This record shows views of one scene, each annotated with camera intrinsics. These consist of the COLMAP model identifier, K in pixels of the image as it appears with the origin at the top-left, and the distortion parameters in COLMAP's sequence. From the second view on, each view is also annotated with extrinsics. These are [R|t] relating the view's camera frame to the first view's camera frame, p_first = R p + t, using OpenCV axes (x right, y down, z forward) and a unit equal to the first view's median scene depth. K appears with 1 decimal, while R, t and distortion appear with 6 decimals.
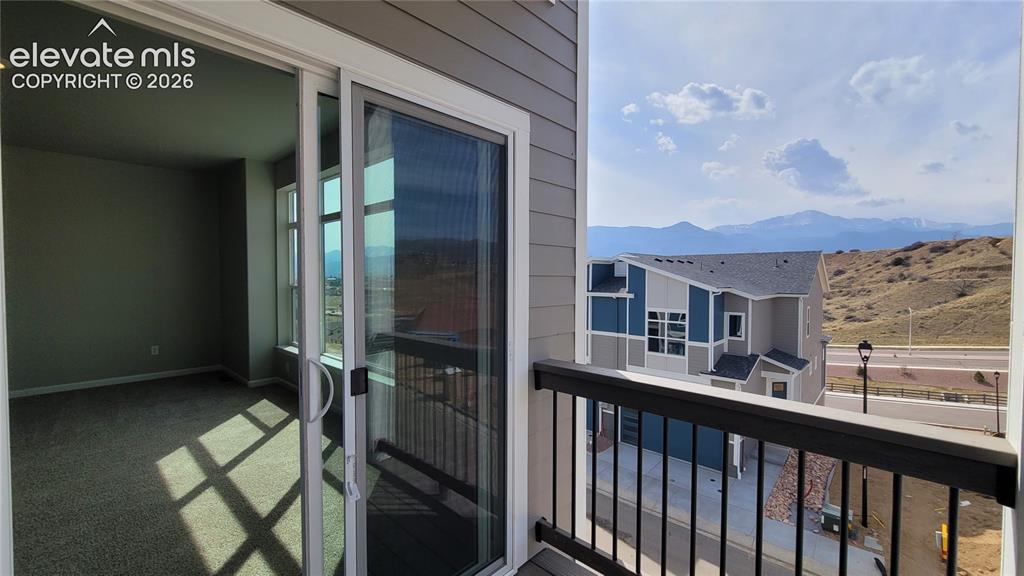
lens RADIAL K [[415.5, 0, 516.5], [0, 415.5, 280.6], [0, 0, 1]] dist [-0.003917, -0.000269]
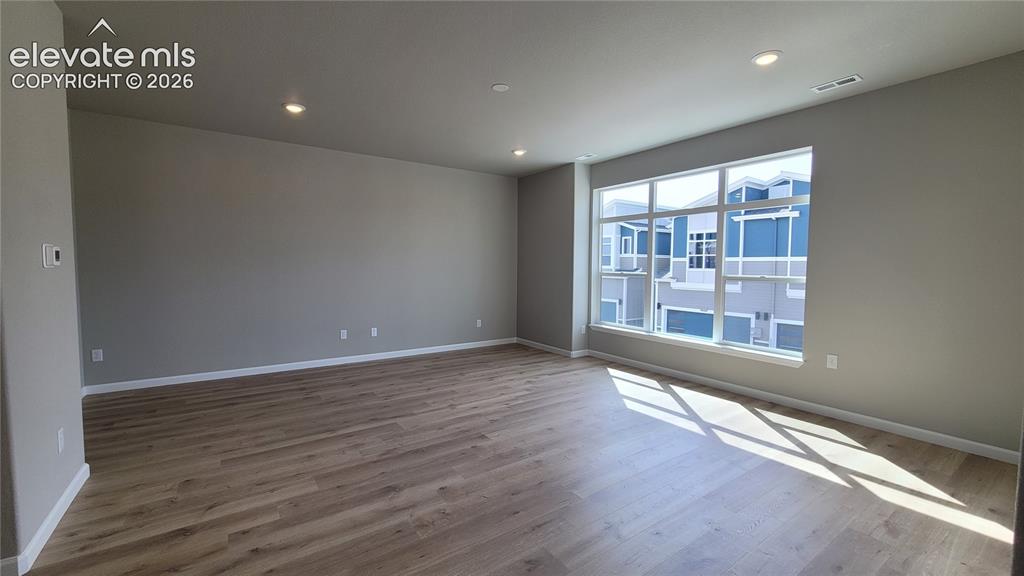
lens RADIAL K [[415.5, 0, 520.0], [0, 415.5, 284.8], [0, 0, 1]] dist [-0.003917, -0.000269]
pose [[0.980950, 0.039910, -0.190115, -0.180161], [-0.037997, 0.999184, 0.013700, 0.012583], [0.190507, -0.006215, 0.981666, -0.053556]]
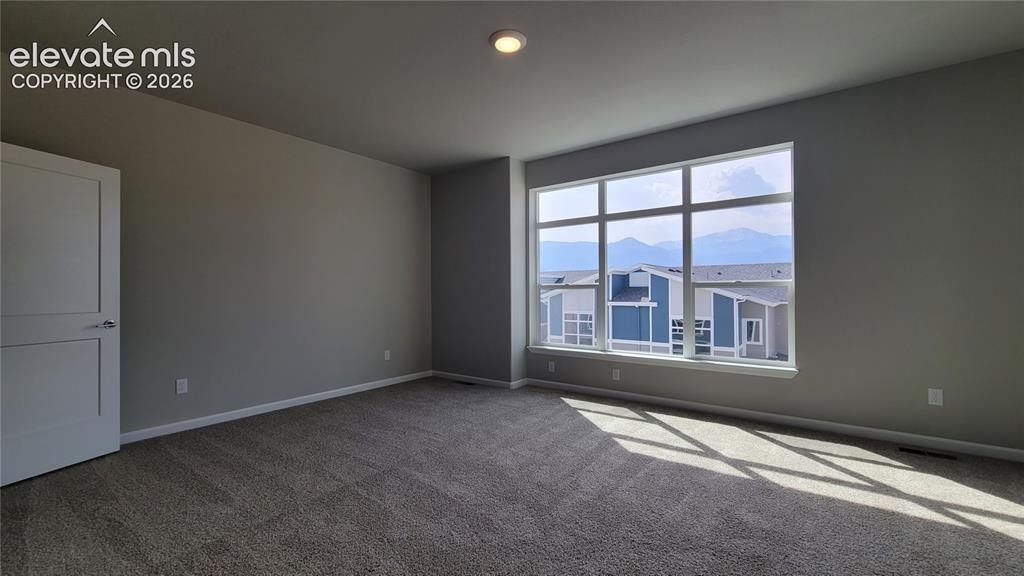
lens RADIAL K [[415.5, 0, 501.5], [0, 415.5, 279.8], [0, 0, 1]] dist [-0.003917, -0.000269]
pose [[0.993198, -0.005003, 0.116327, -0.243260], [0.009524, 0.999219, -0.038347, 0.011717], [-0.116044, 0.039194, 0.992470, 0.006215]]
